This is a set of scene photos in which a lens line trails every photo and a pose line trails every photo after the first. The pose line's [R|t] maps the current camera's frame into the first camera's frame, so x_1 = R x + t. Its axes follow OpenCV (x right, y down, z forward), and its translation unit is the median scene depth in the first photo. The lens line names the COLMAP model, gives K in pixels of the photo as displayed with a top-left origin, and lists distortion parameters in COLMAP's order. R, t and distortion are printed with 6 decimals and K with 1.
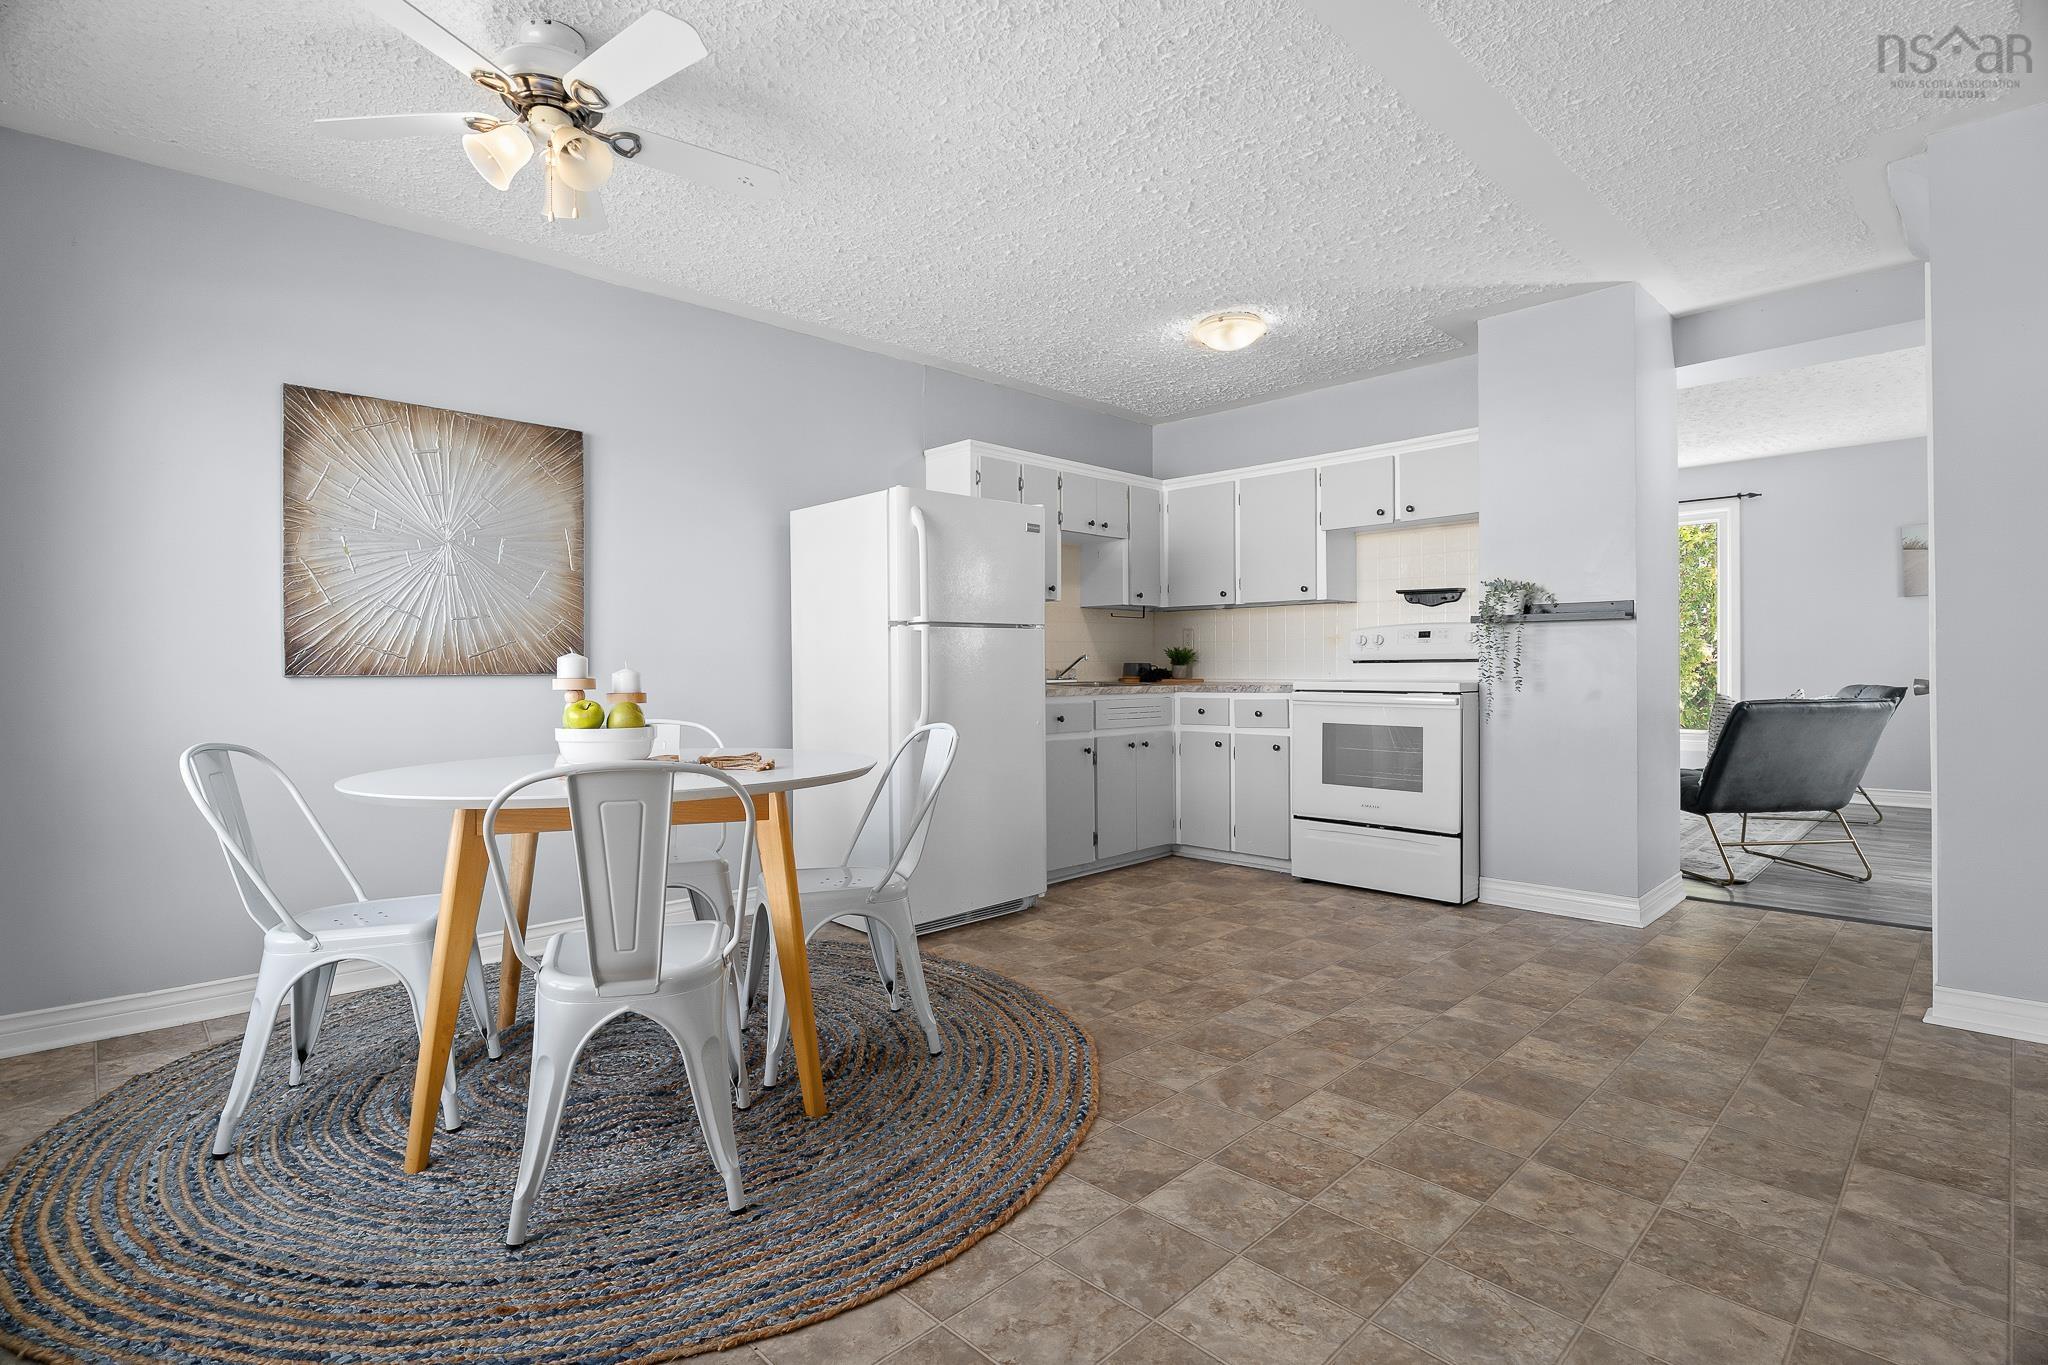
lens RADIAL K [[974.4, 0, 1018.9], [0, 974.4, 674.4], [0, 0, 1]] dist [-0.009771, -0.000310]
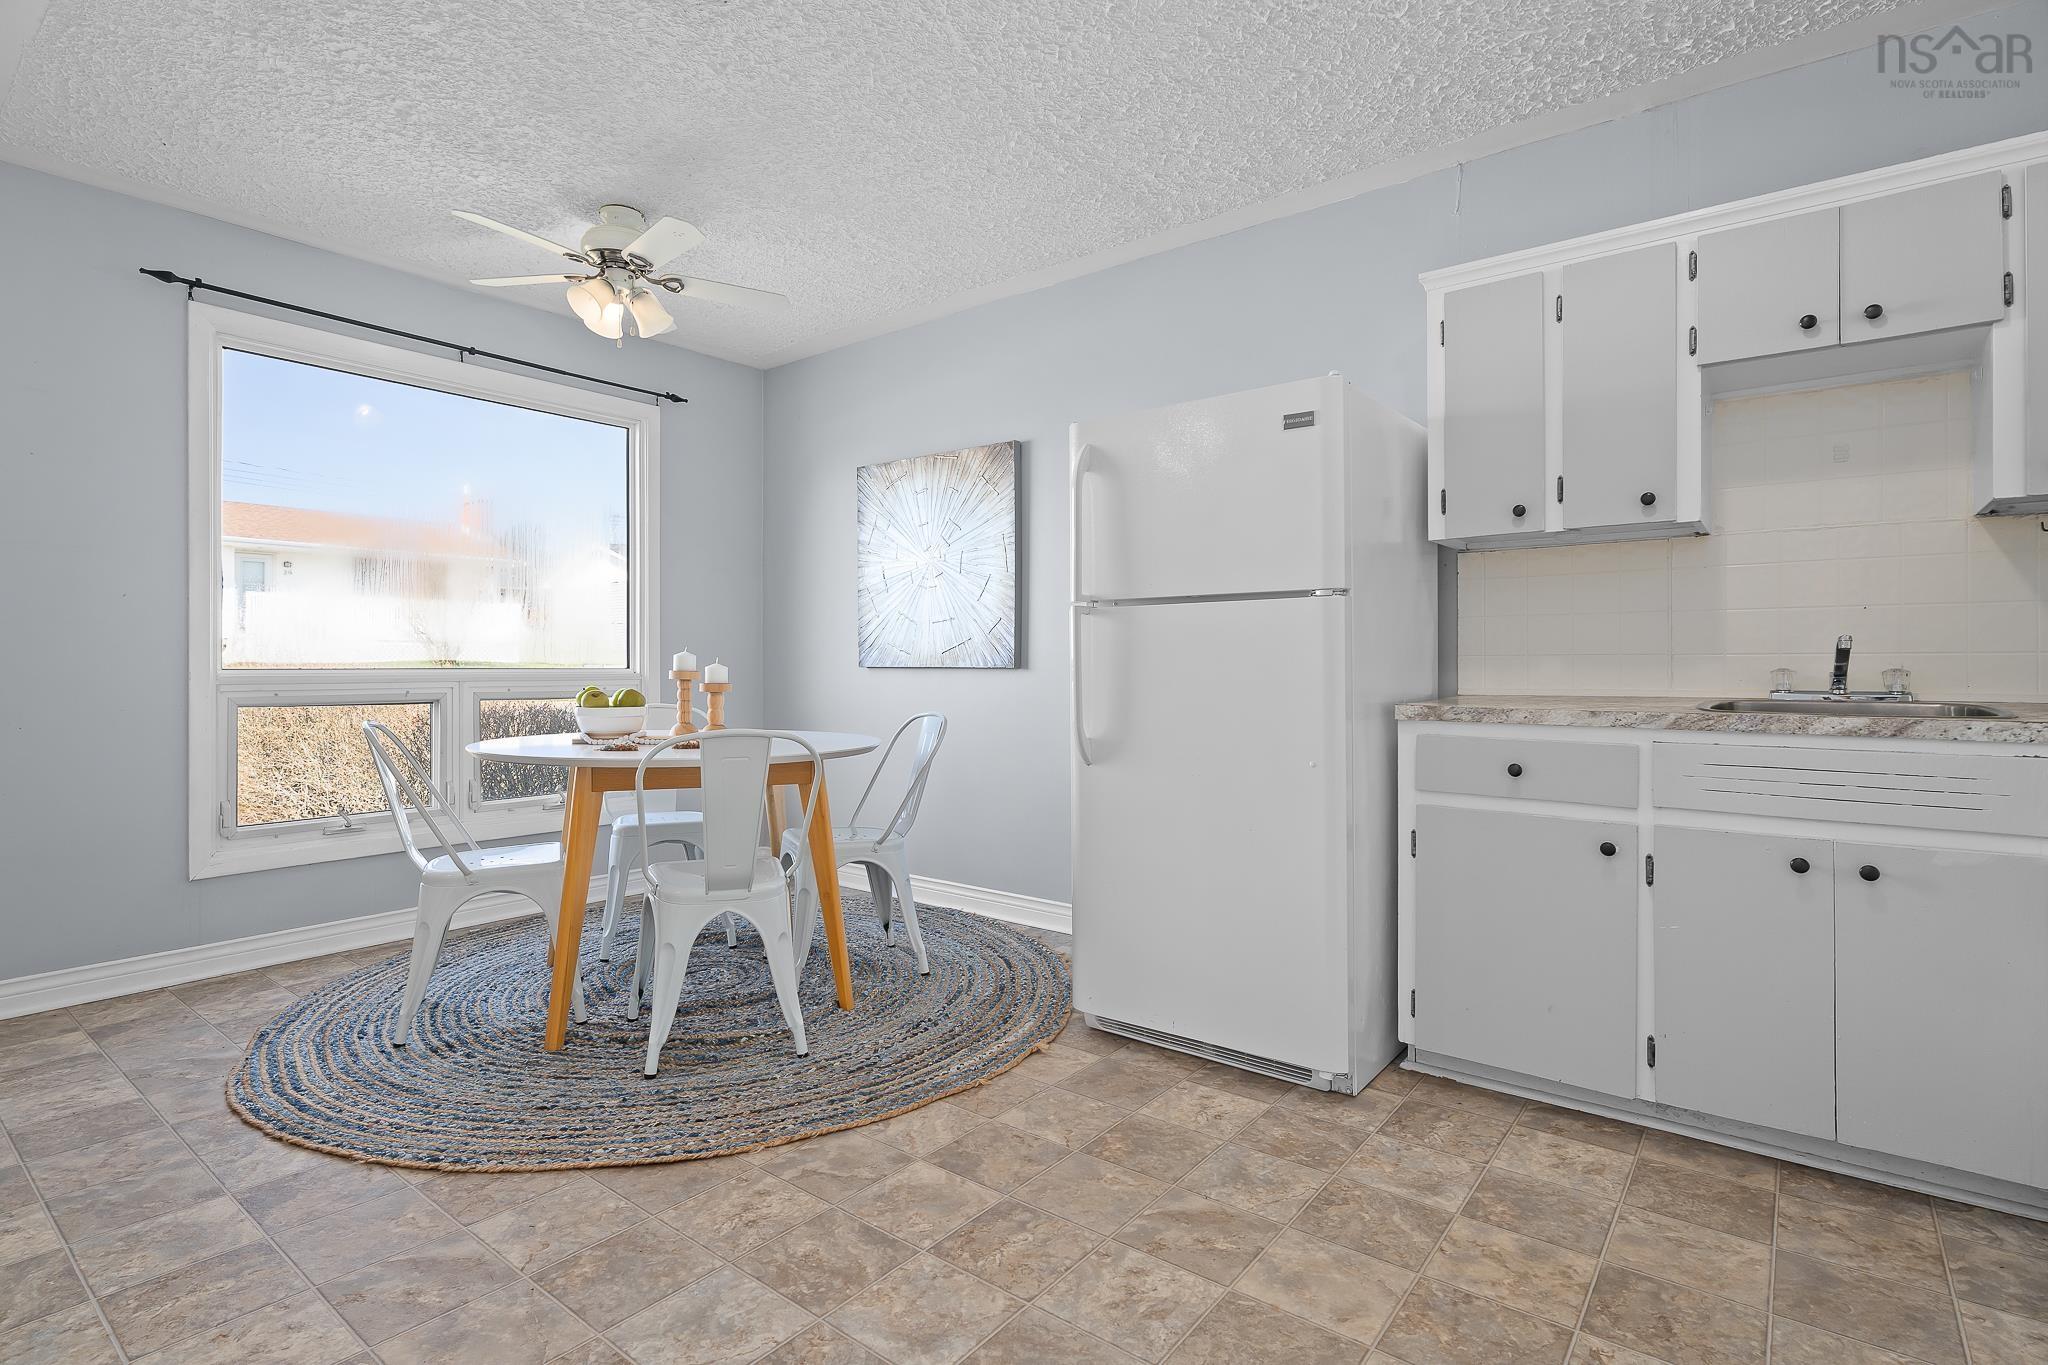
lens RADIAL K [[999.5, 0, 1017.9], [0, 999.5, 666.4], [0, 0, 1]] dist [-0.000258, -0.002378]
pose [[0.130549, 0.010680, -0.991384, 0.651616], [-0.008028, 0.999921, 0.009714, -0.012694], [0.991409, 0.006690, 0.130625, 0.870052]]
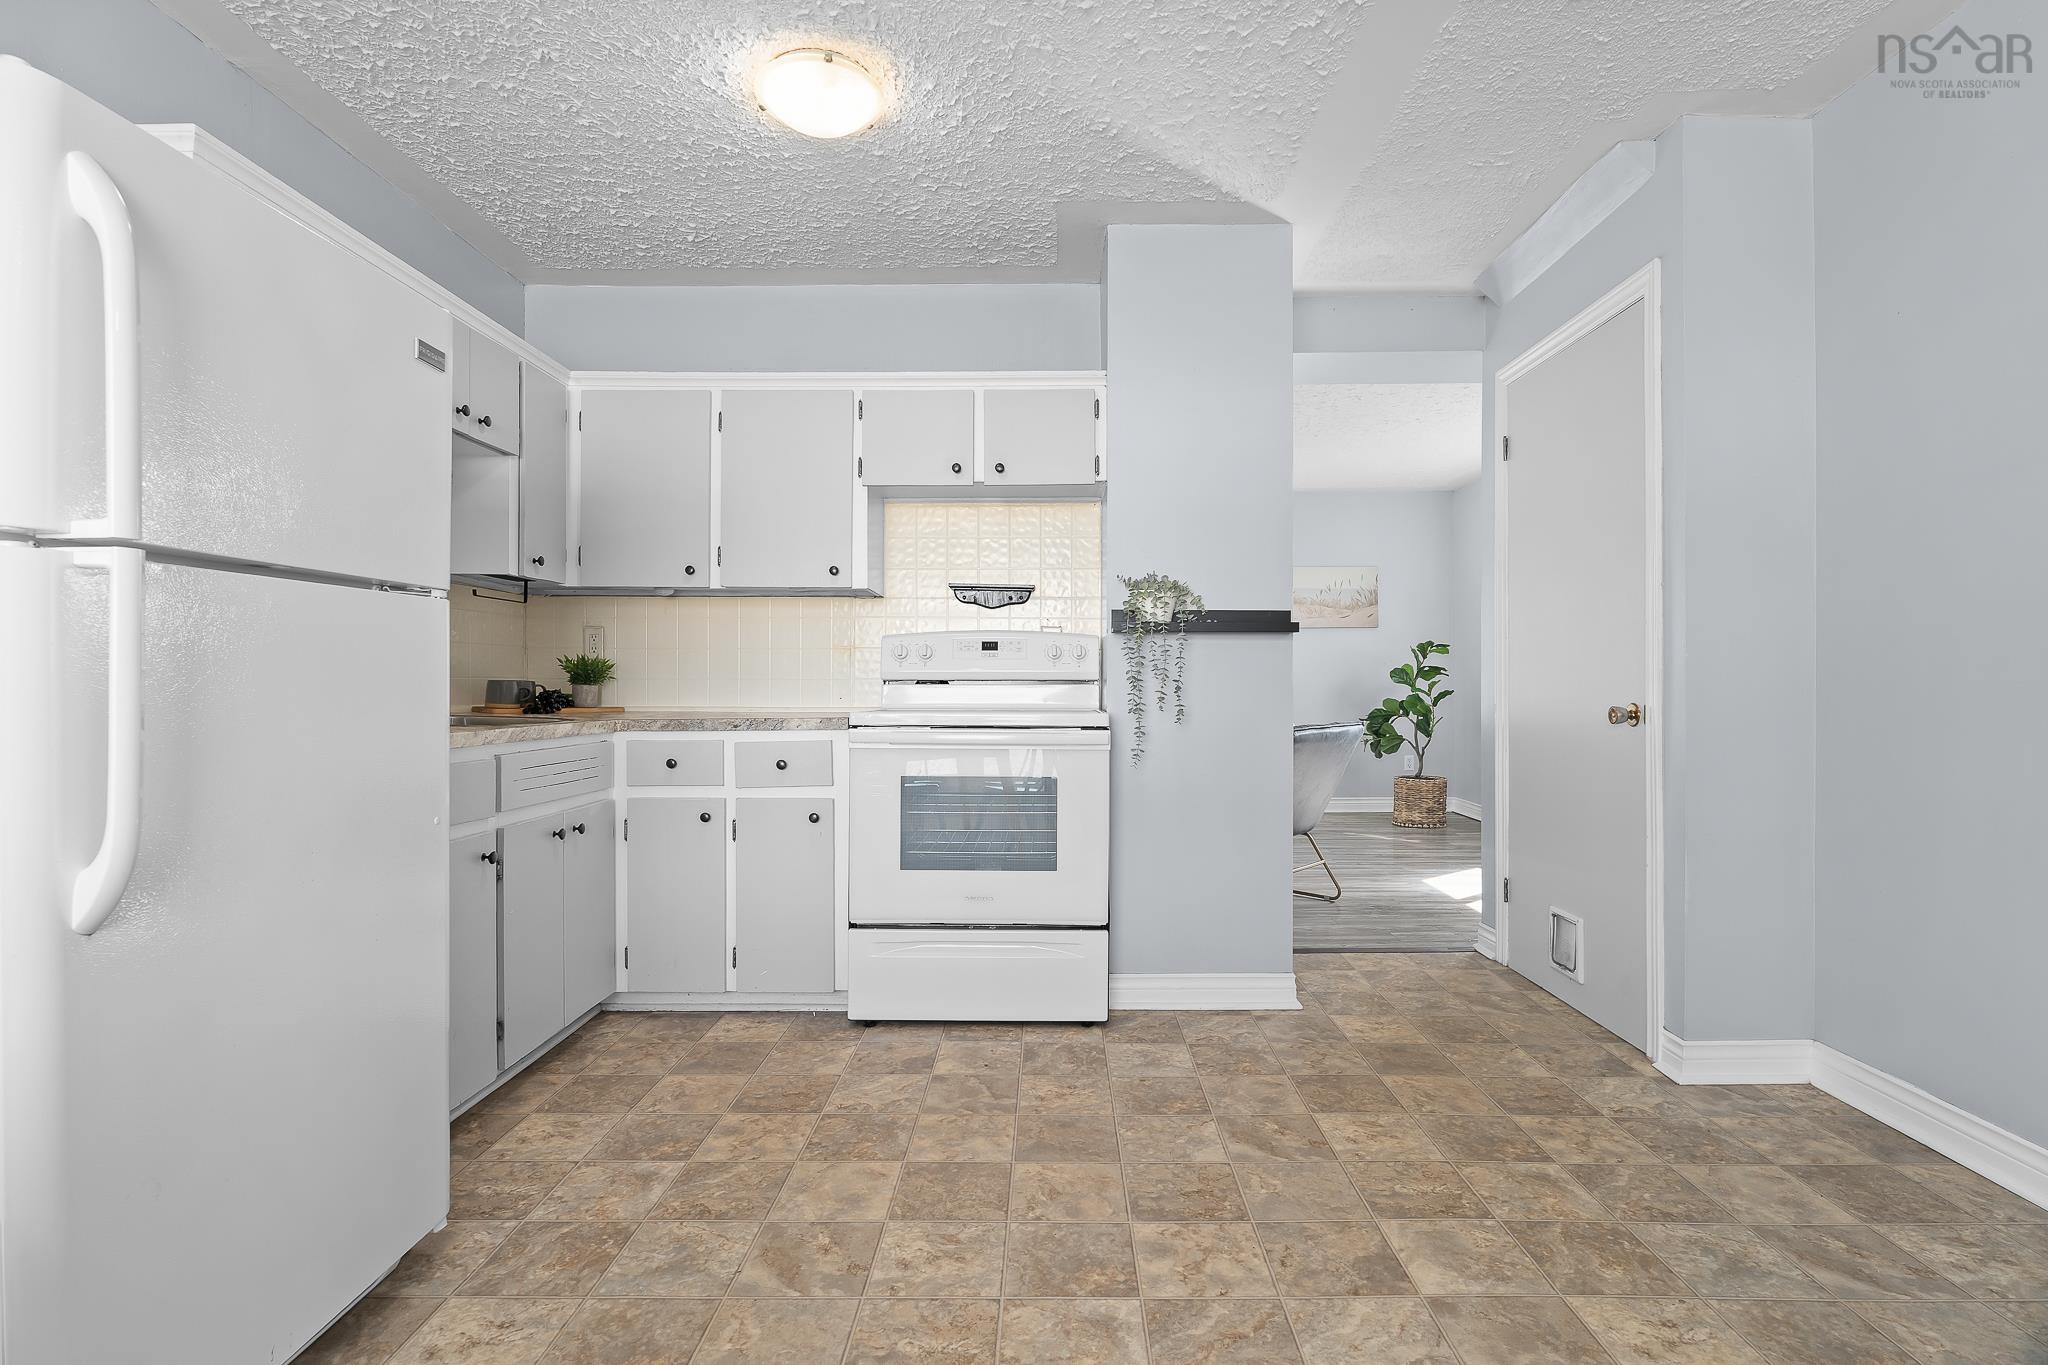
lens RADIAL K [[986.7, 0, 1040.6], [0, 986.7, 687.5], [0, 0, 1]] dist [-0.010244, 0.000188]
pose [[0.704875, 0.004710, 0.709316, -0.112052], [-0.000358, 0.999980, -0.006285, -0.006481], [-0.709332, 0.004176, 0.704863, 0.593200]]
